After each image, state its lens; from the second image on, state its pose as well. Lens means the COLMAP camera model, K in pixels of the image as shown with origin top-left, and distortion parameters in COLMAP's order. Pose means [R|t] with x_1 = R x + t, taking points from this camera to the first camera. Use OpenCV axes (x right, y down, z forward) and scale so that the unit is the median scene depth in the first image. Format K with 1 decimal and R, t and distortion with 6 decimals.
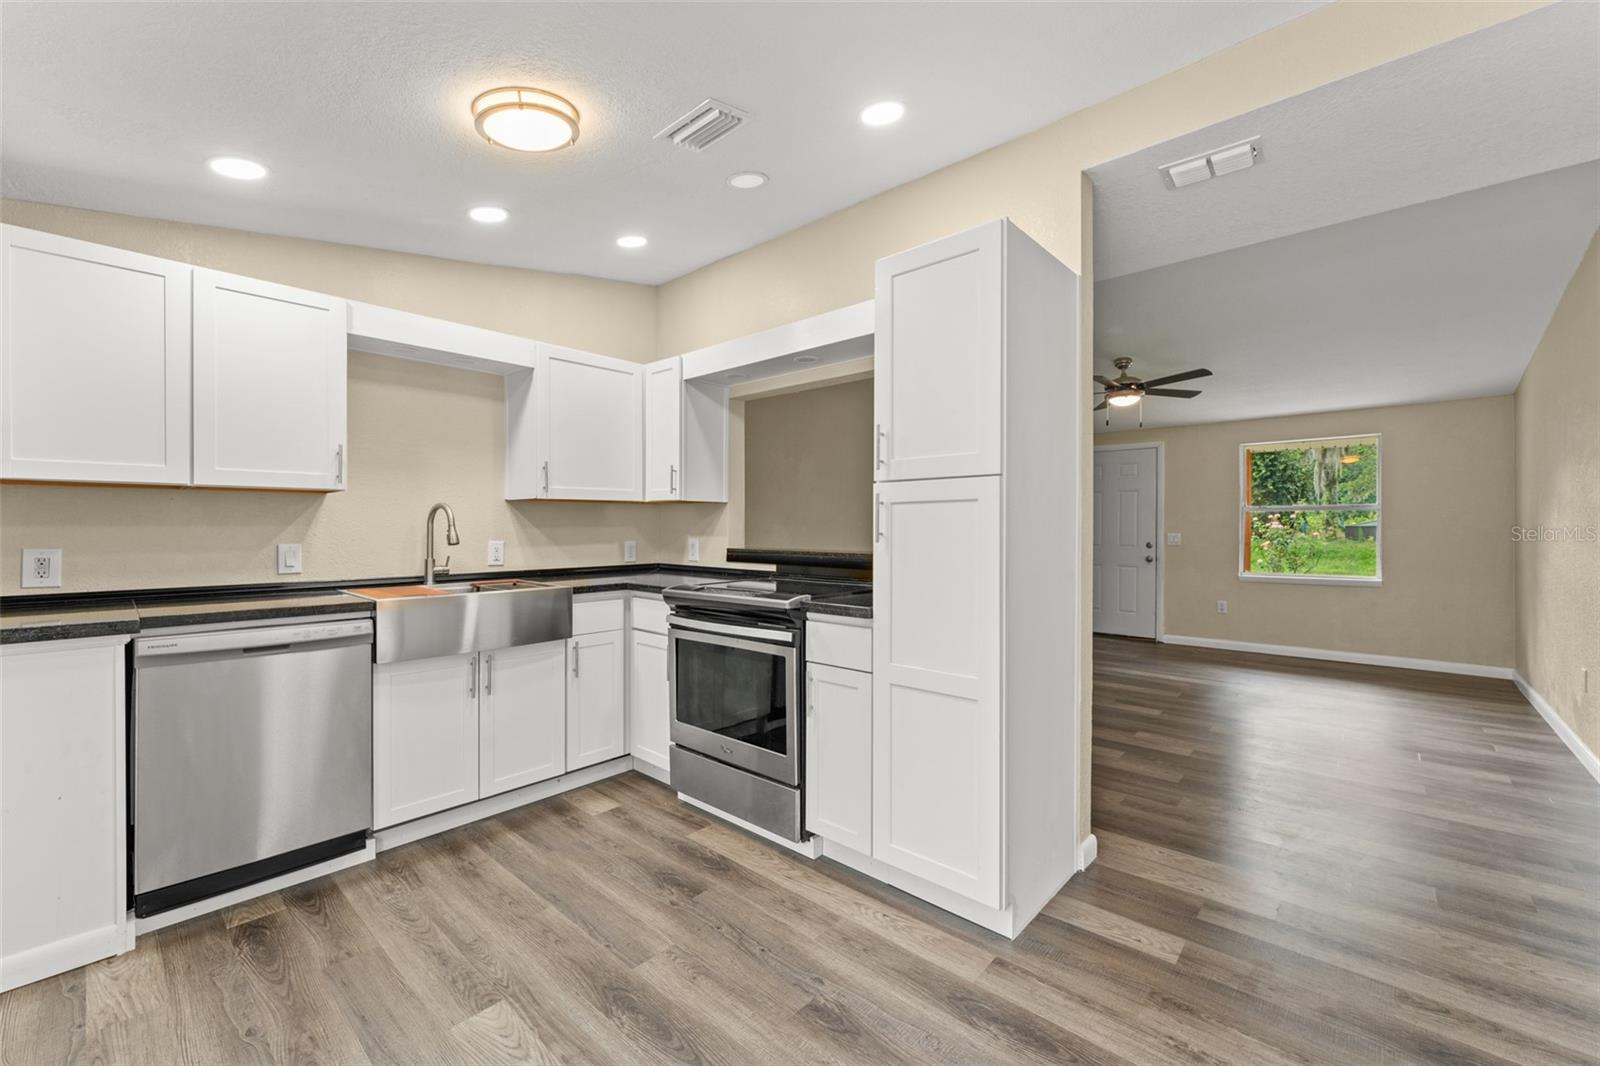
lens RADIAL K [[639.6, 0, 792.6], [0, 639.6, 530.9], [0, 0, 1]] dist [0.000584, -0.000002]
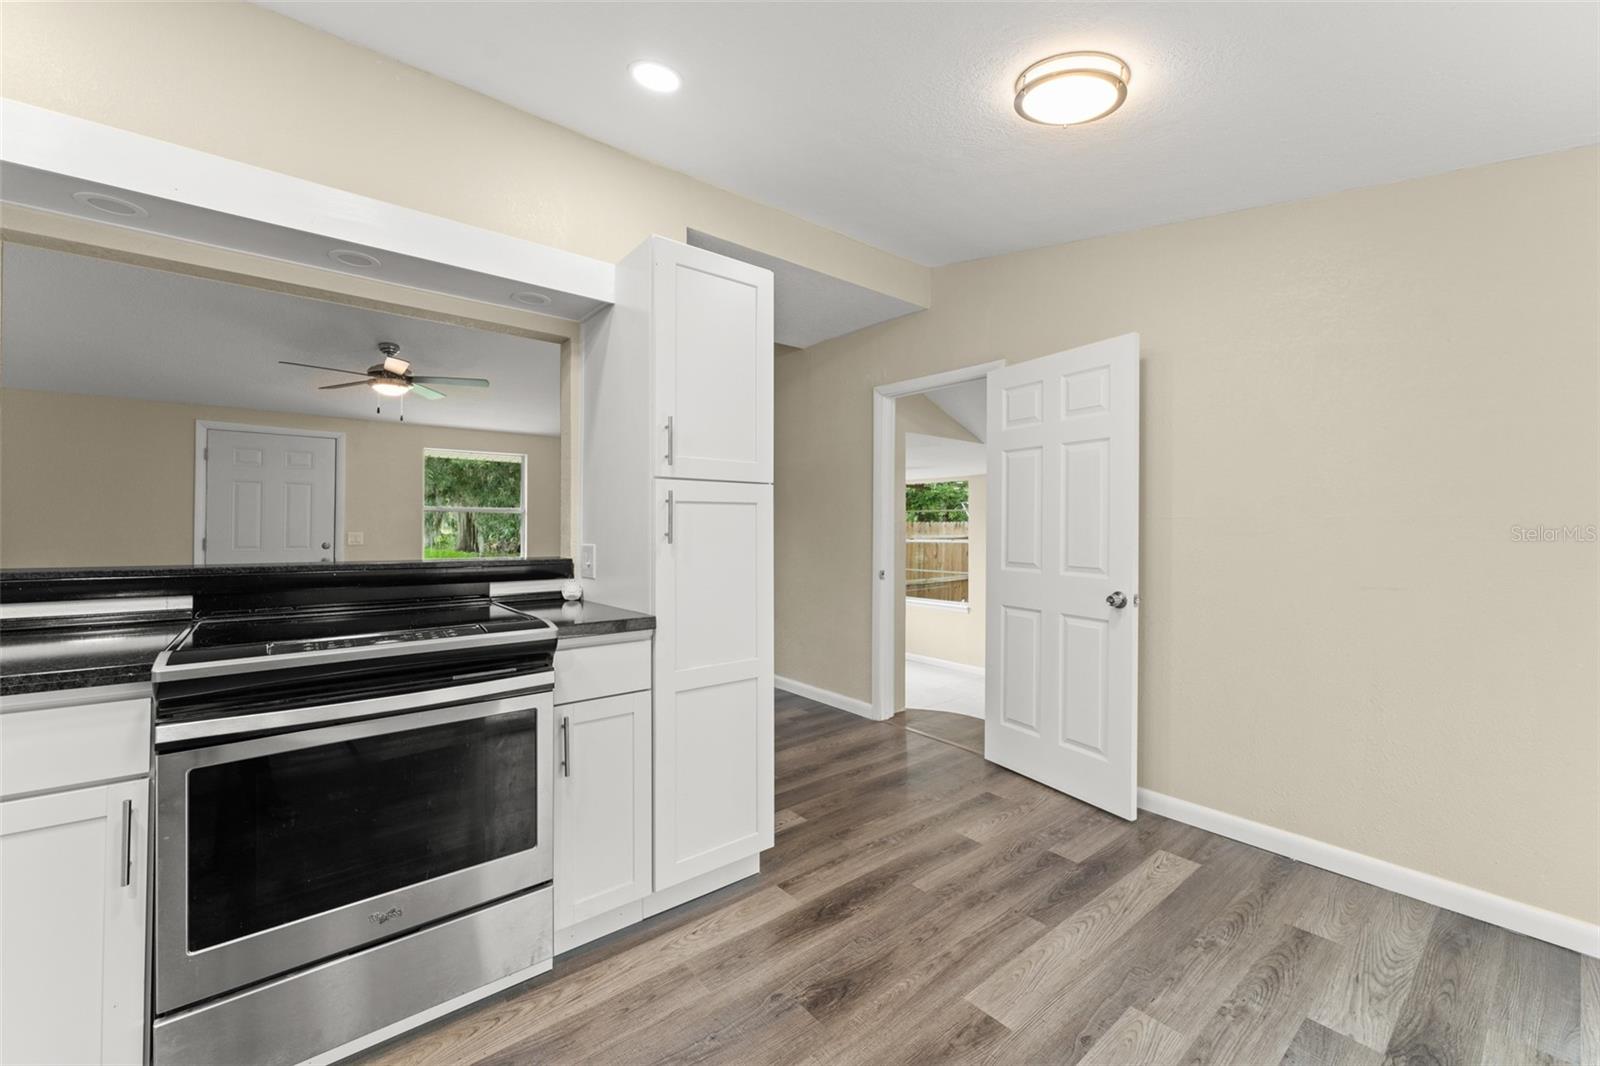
lens RADIAL K [[639.6, 0, 794.1], [0, 639.6, 532.9], [0, 0, 1]] dist [0.000584, -0.000002]
pose [[0.149735, -0.004703, 0.988715, -0.311518], [-0.000484, 0.999988, 0.004830, -0.000752], [-0.988726, -0.001202, 0.149731, 0.284888]]
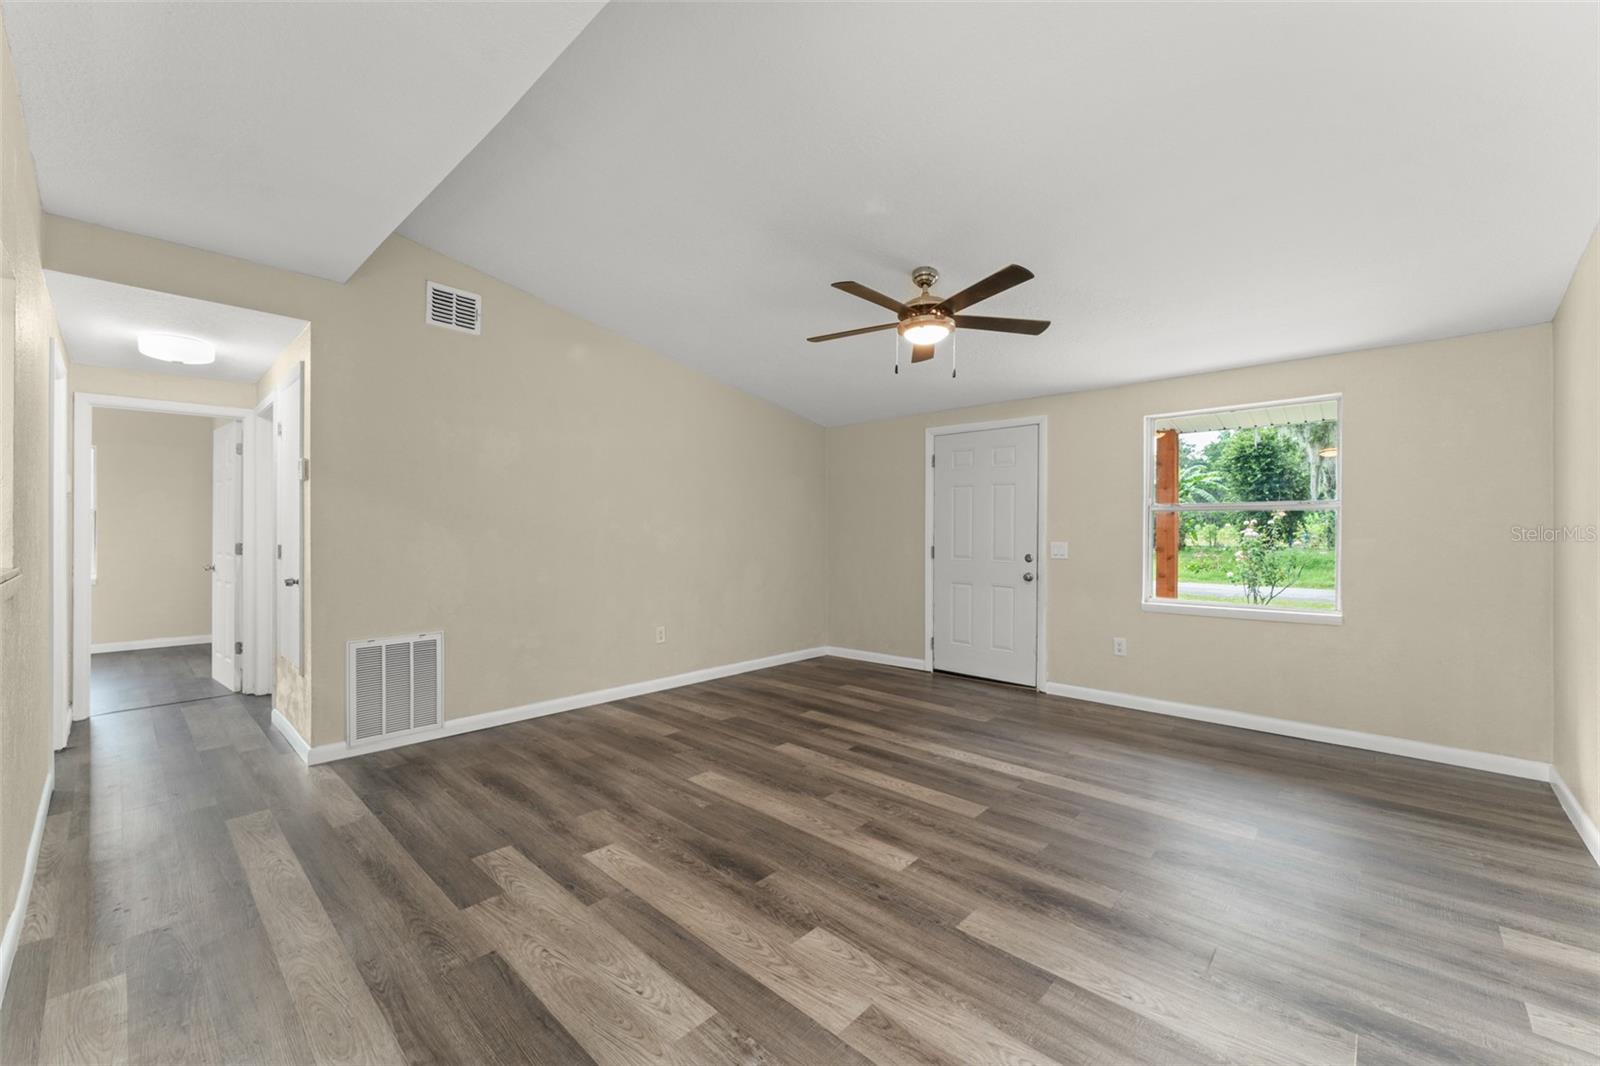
lens RADIAL K [[639.6, 0, 804.6], [0, 639.6, 529.1], [0, 0, 1]] dist [0.000584, -0.000002]
pose [[0.999973, 0.007080, 0.001858, 0.401466], [-0.007061, 0.999927, -0.009847, -0.002176], [-0.001927, 0.009834, 0.999950, 0.365652]]
